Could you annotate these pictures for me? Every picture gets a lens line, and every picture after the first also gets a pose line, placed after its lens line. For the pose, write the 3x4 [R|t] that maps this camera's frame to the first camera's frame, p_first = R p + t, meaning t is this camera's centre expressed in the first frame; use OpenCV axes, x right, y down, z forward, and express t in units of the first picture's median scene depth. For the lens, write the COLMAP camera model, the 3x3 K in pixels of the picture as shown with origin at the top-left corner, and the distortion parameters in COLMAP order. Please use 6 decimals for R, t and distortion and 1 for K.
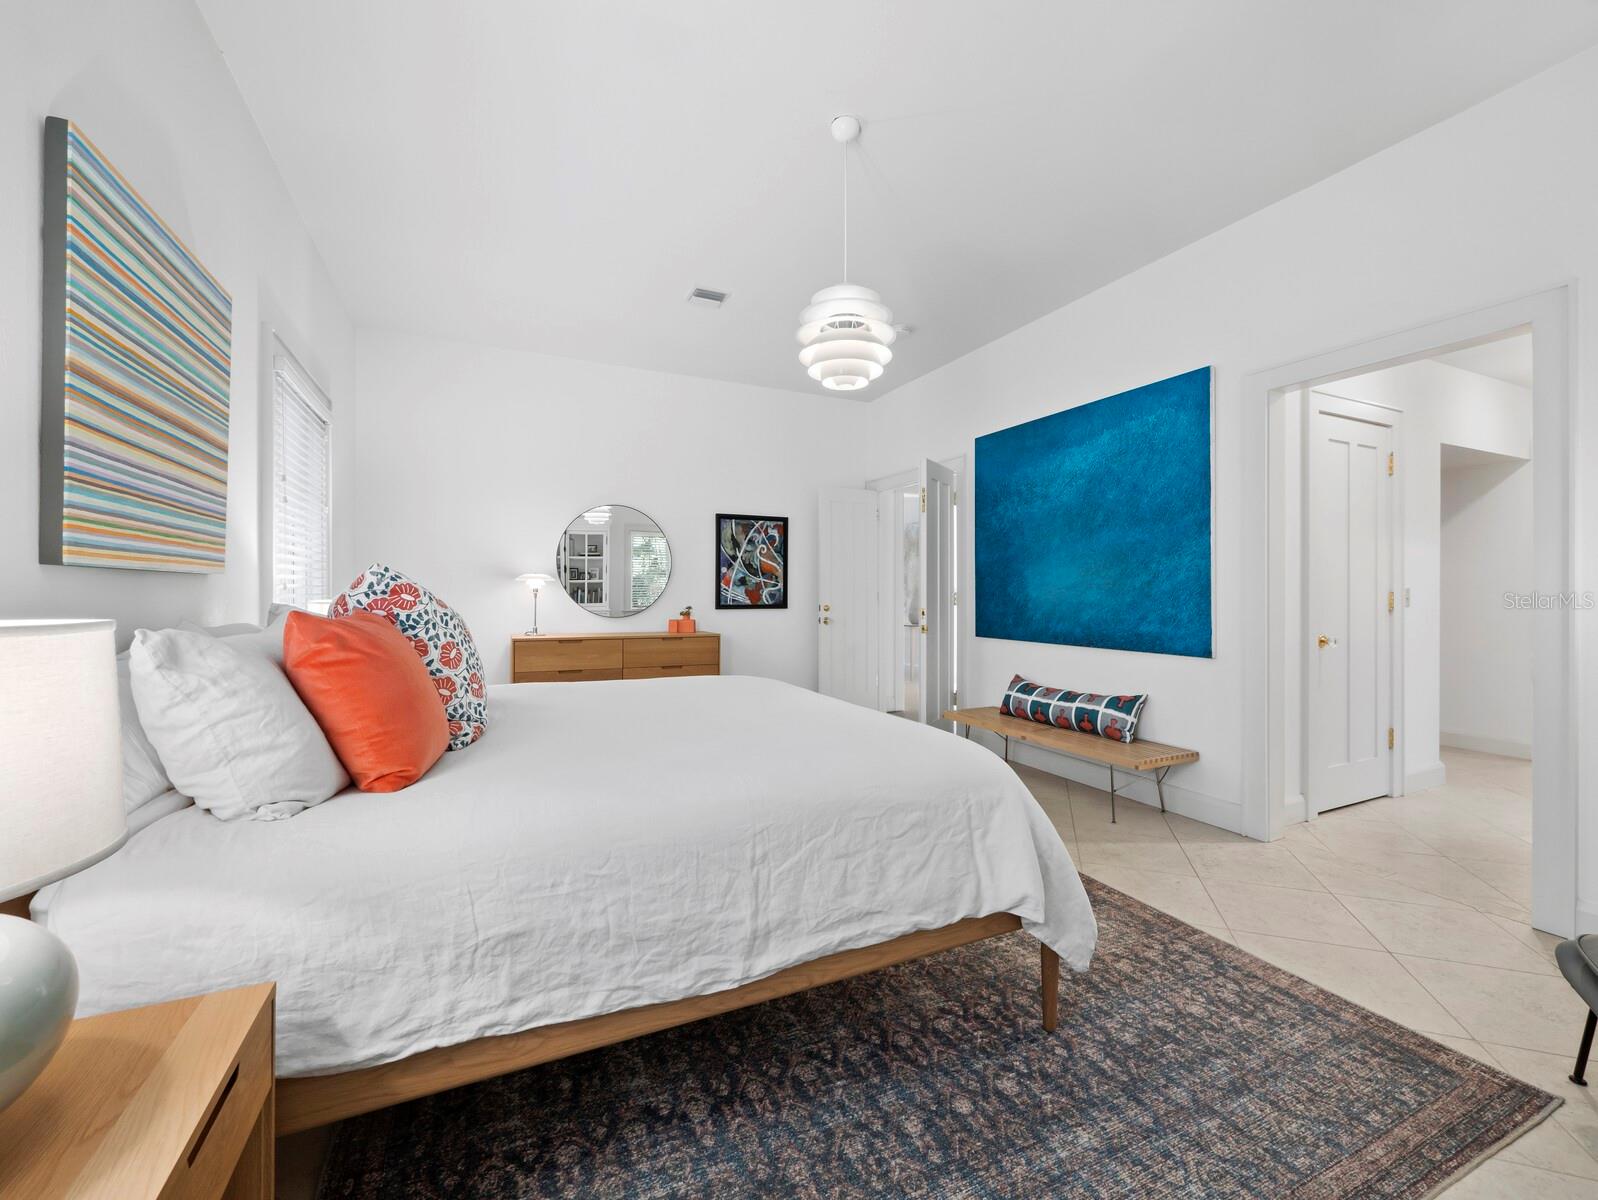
lens RADIAL K [[673.7, 0, 797.8], [0, 673.7, 597.6], [0, 0, 1]] dist [-0.004509, -0.000045]
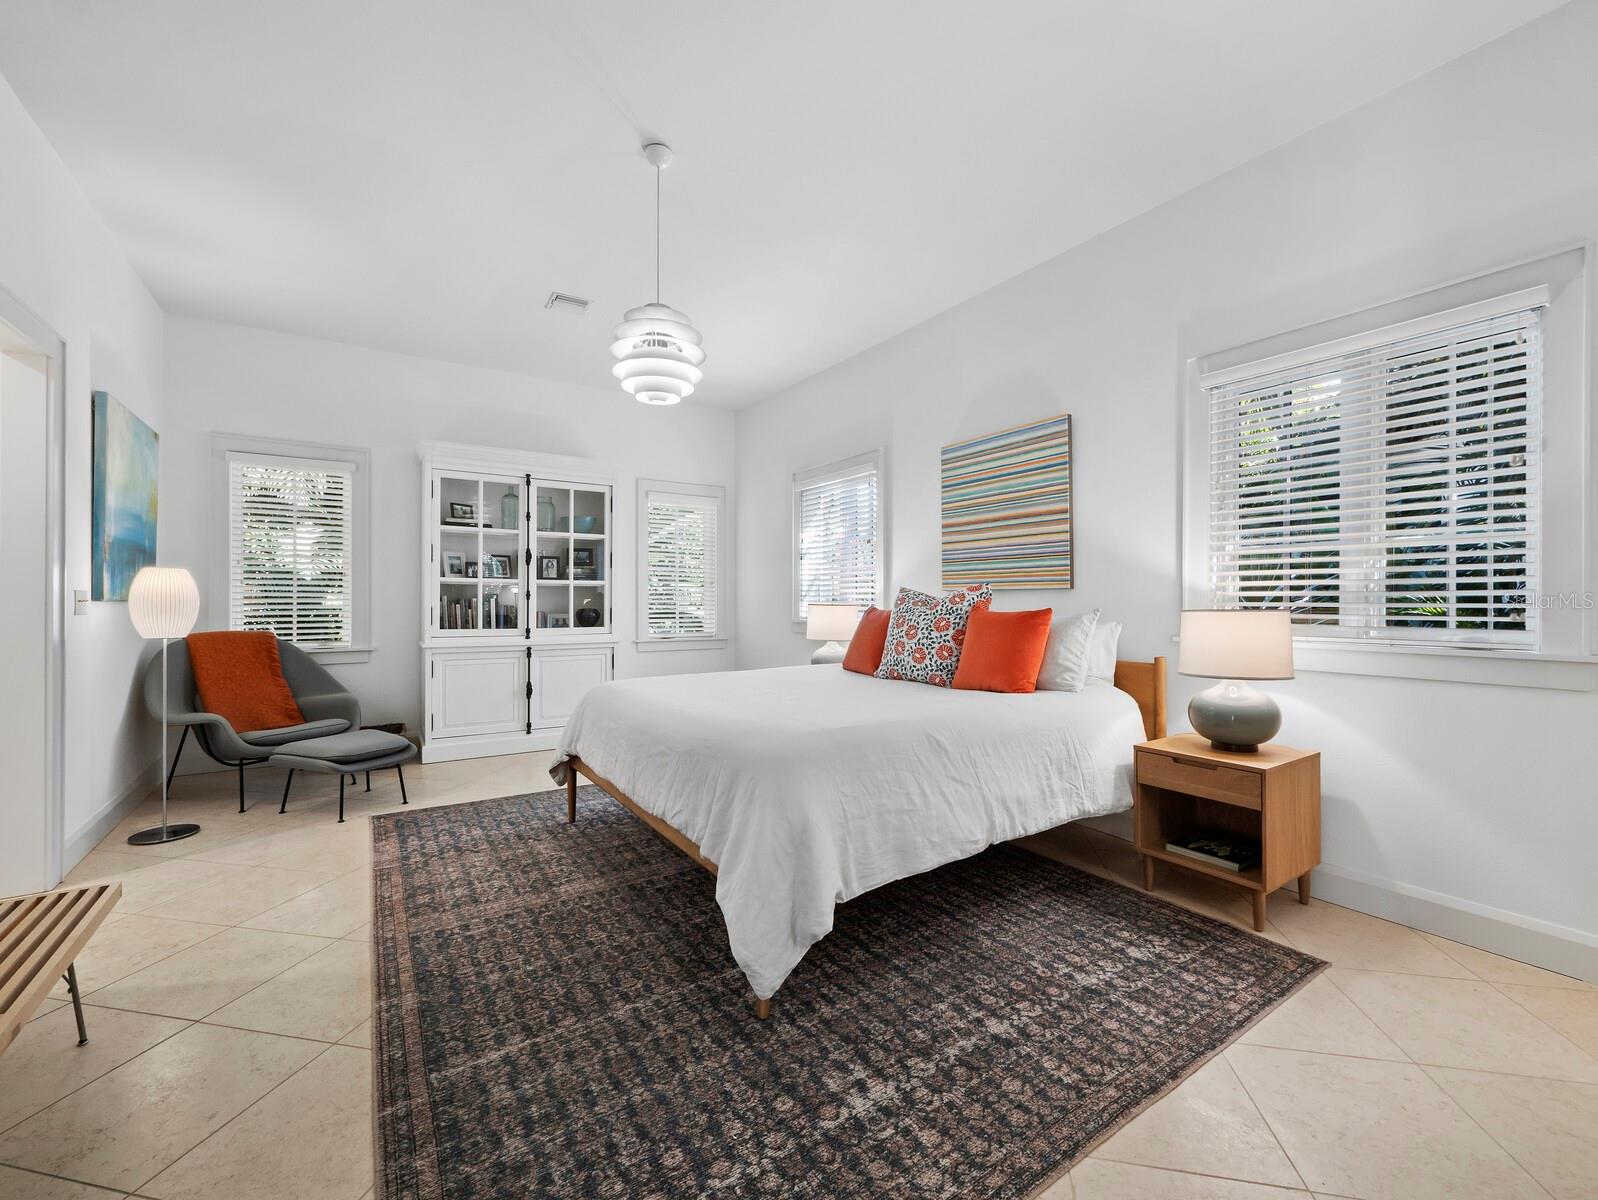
lens RADIAL K [[673.7, 0, 800.8], [0, 673.7, 599.7], [0, 0, 1]] dist [-0.004509, -0.000045]
pose [[-0.987807, 0.005064, -0.155598, 0.019015], [0.005552, 0.999981, -0.002708, 0.008468], [0.155582, -0.003539, -0.987817, 2.780128]]
